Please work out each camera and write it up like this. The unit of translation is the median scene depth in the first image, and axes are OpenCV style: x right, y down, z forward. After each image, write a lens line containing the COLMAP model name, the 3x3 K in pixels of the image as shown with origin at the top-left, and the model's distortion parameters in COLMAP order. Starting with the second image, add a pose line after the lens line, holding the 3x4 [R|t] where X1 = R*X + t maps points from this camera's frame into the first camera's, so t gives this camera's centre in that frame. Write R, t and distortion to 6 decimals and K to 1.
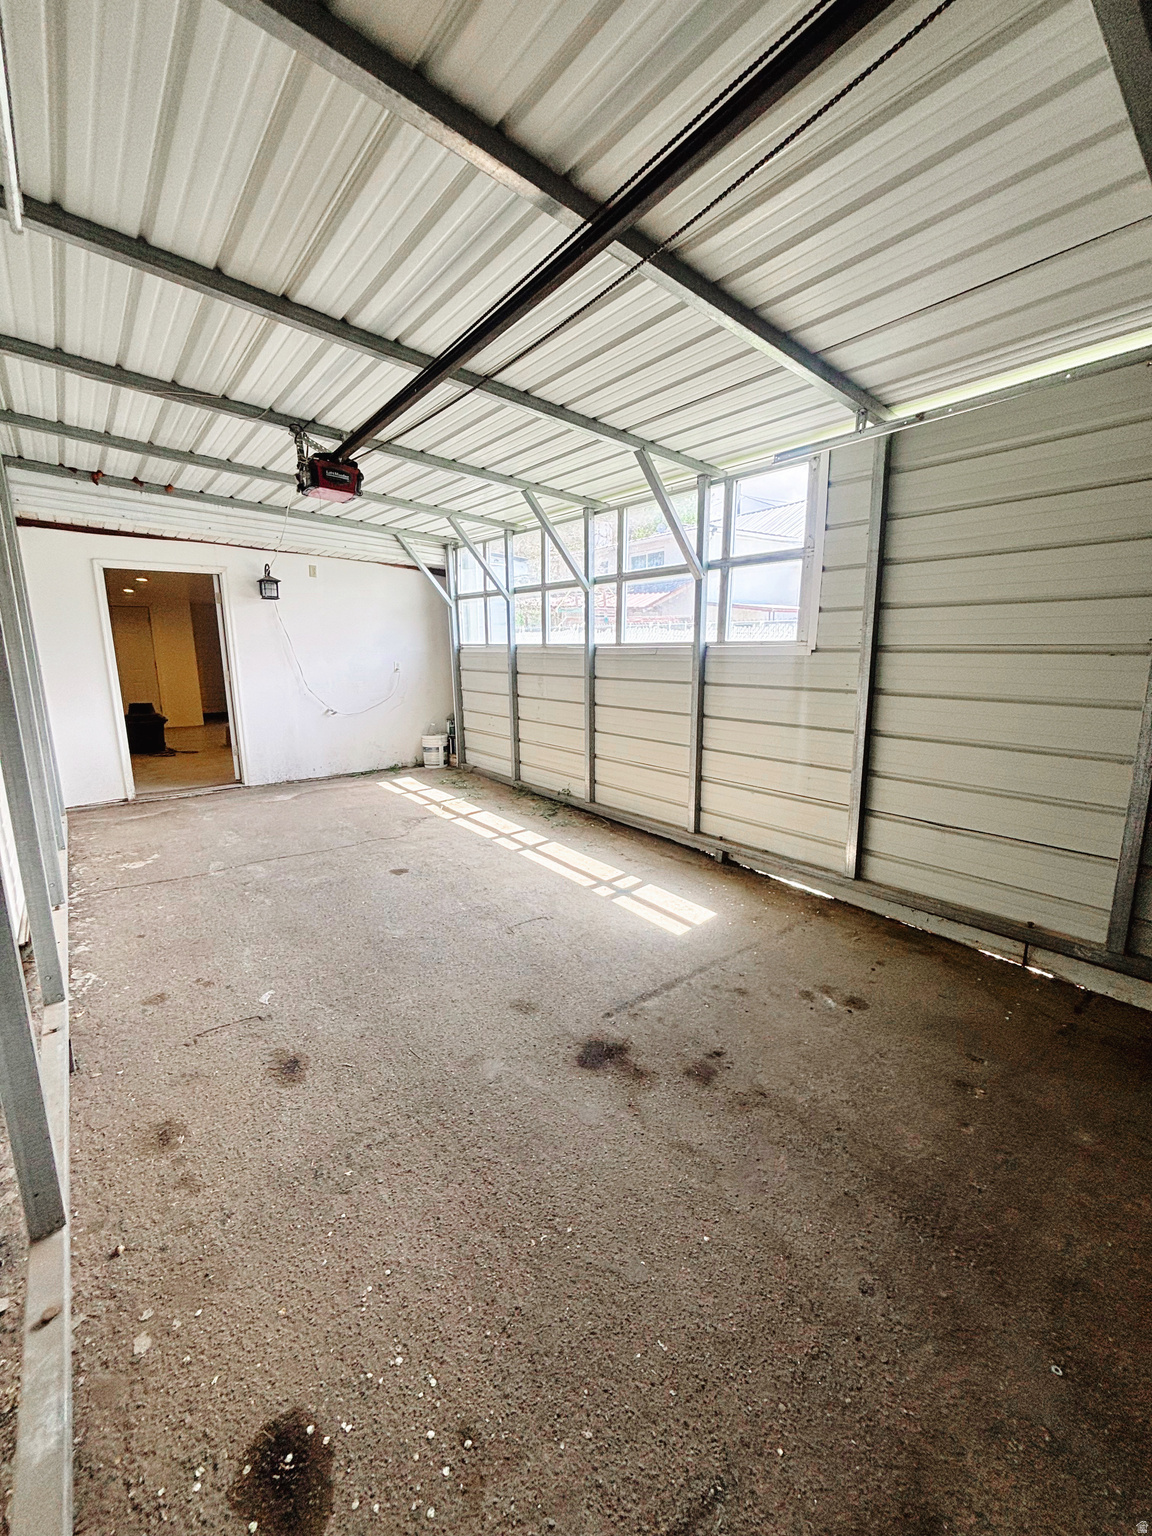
lens RADIAL K [[620.6, 0, 591.4], [0, 620.6, 773.9], [0, 0, 1]] dist [0.000605, 0.000416]
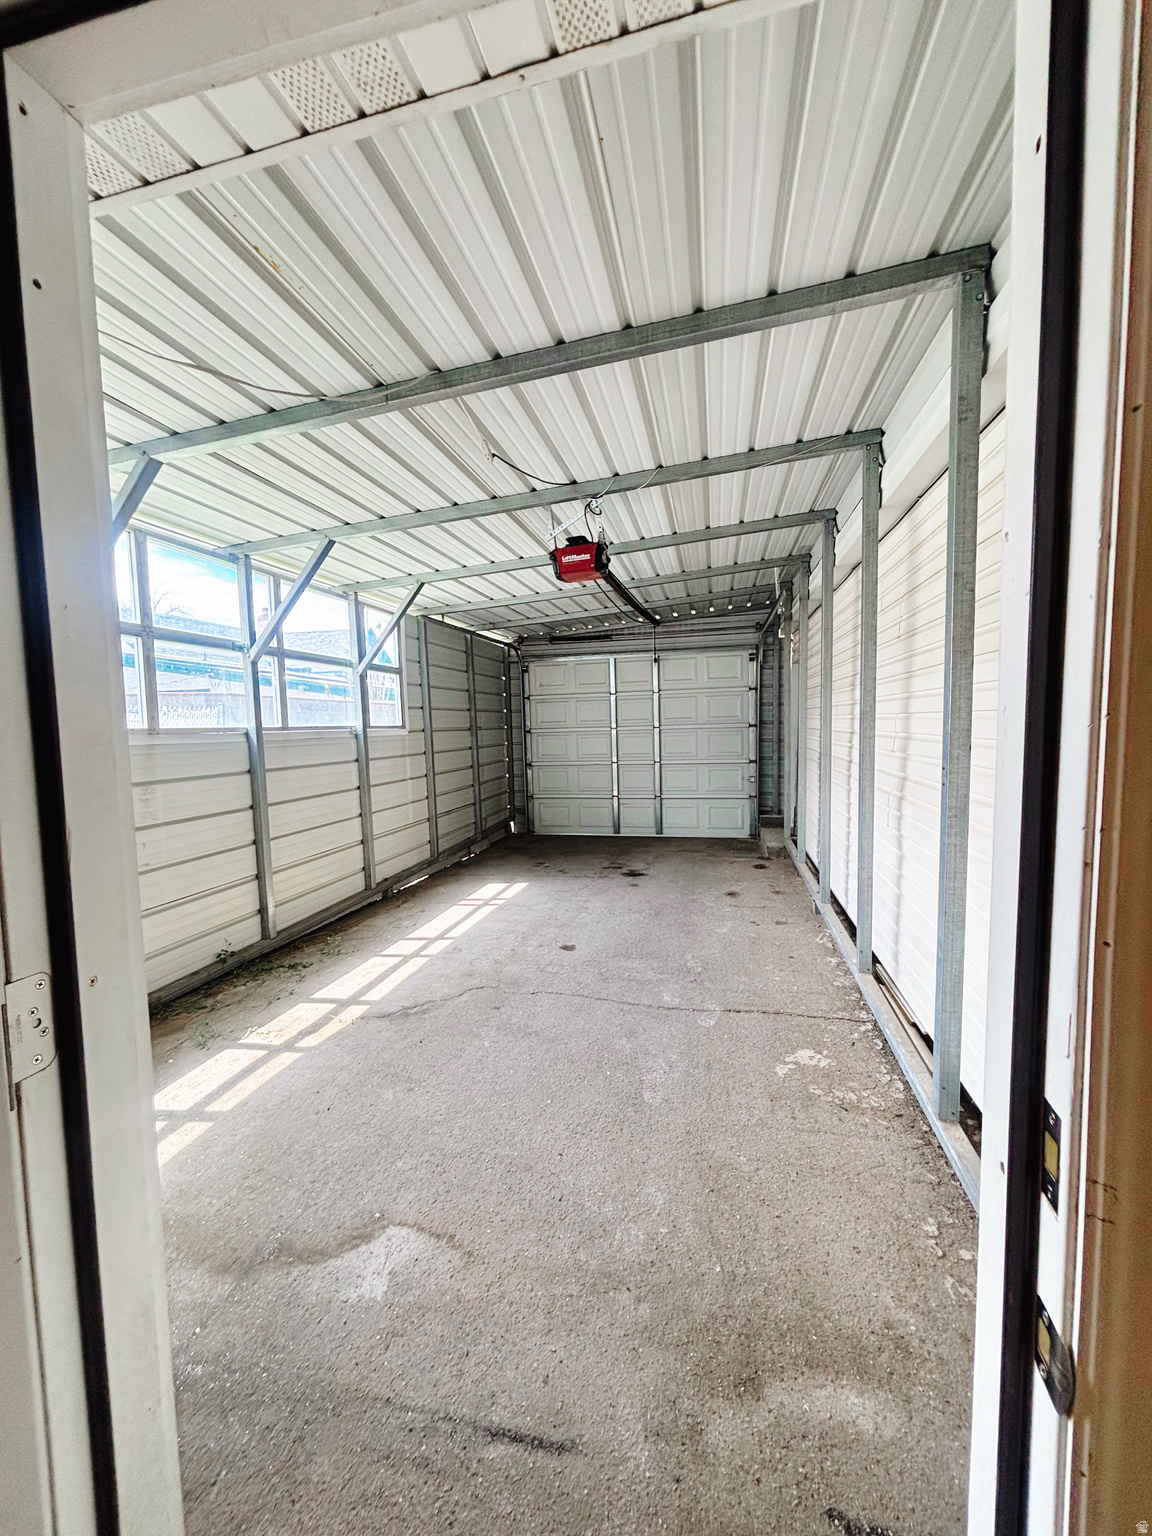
lens RADIAL K [[620.6, 0, 579.0], [0, 620.6, 771.3], [0, 0, 1]] dist [0.000605, 0.000416]
pose [[-0.611266, -0.046051, 0.790084, -1.324132], [0.182003, 0.963370, 0.196961, -0.371594], [-0.770214, 0.264194, -0.580494, 1.807081]]
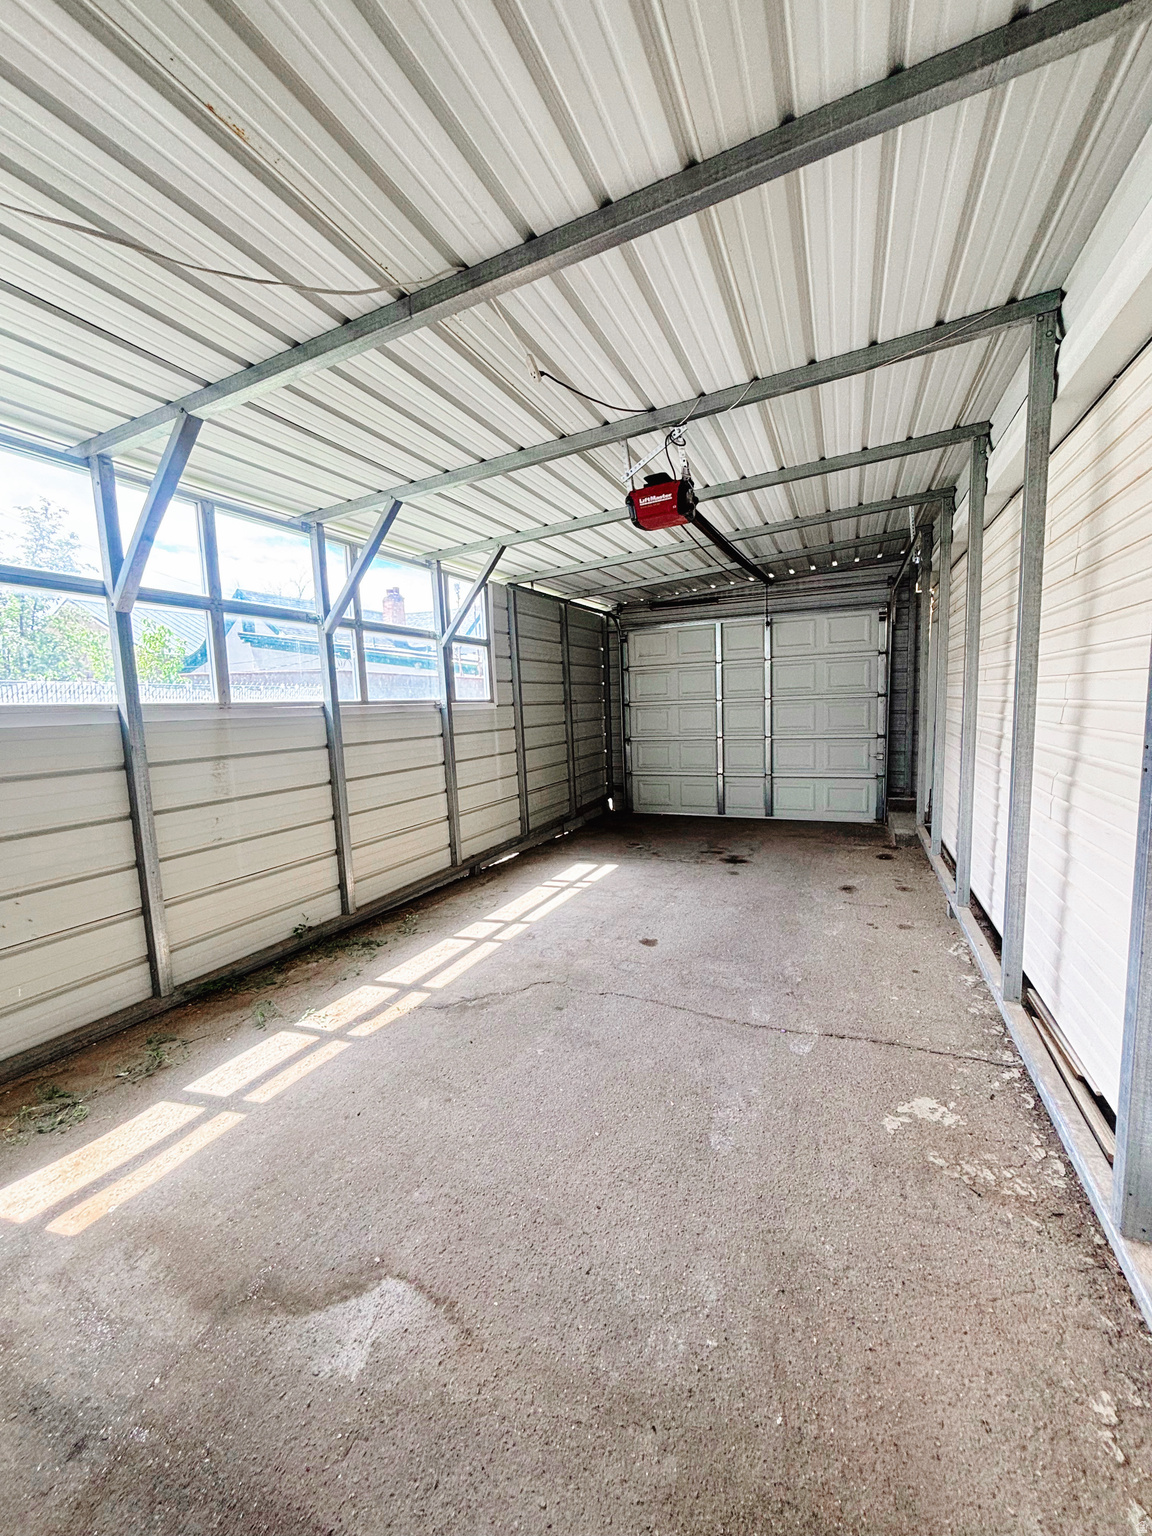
lens RADIAL K [[620.6, 0, 578.2], [0, 620.6, 770.6], [0, 0, 1]] dist [0.000605, 0.000416]
pose [[-0.453298, -0.083212, 0.887466, -1.262954], [0.212096, 0.956967, 0.198063, -0.339548], [-0.865757, 0.278009, -0.416143, 1.693614]]
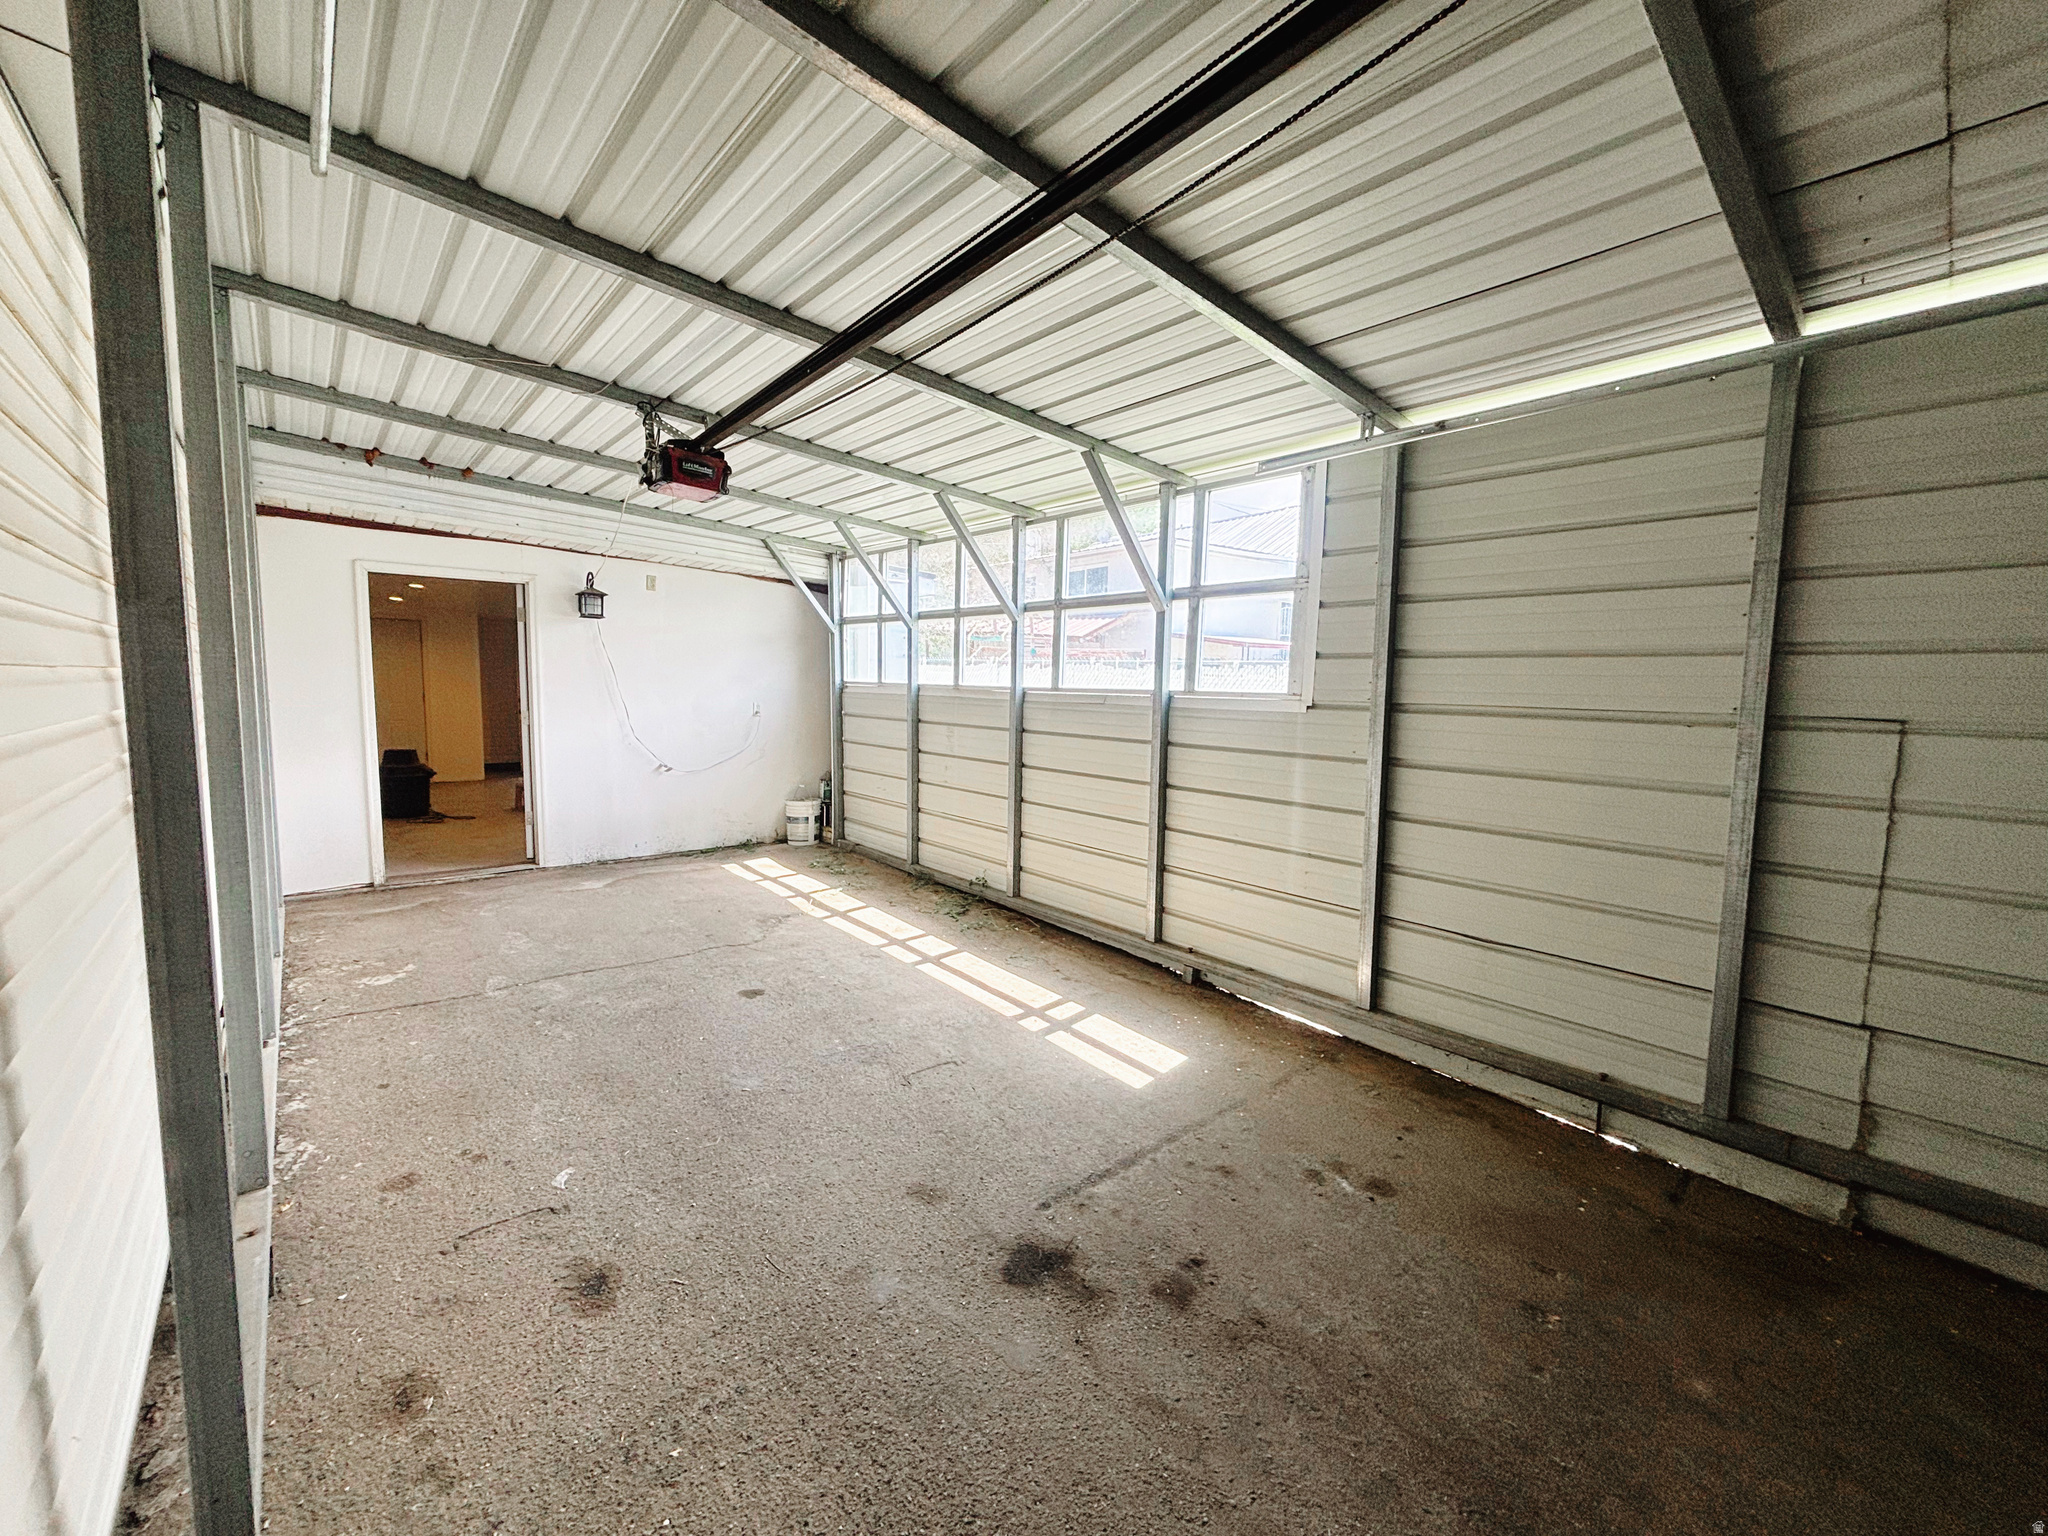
lens RADIAL K [[827.5, 0, 1039.8], [0, 827.5, 772.2], [0, 0, 1]] dist [0.000605, 0.000416]
pose [[0.999030, 0.019977, 0.039248, -0.020379], [-0.016221, 0.995460, -0.093791, -0.017998], [-0.040944, 0.093064, 0.994818, -0.003386]]
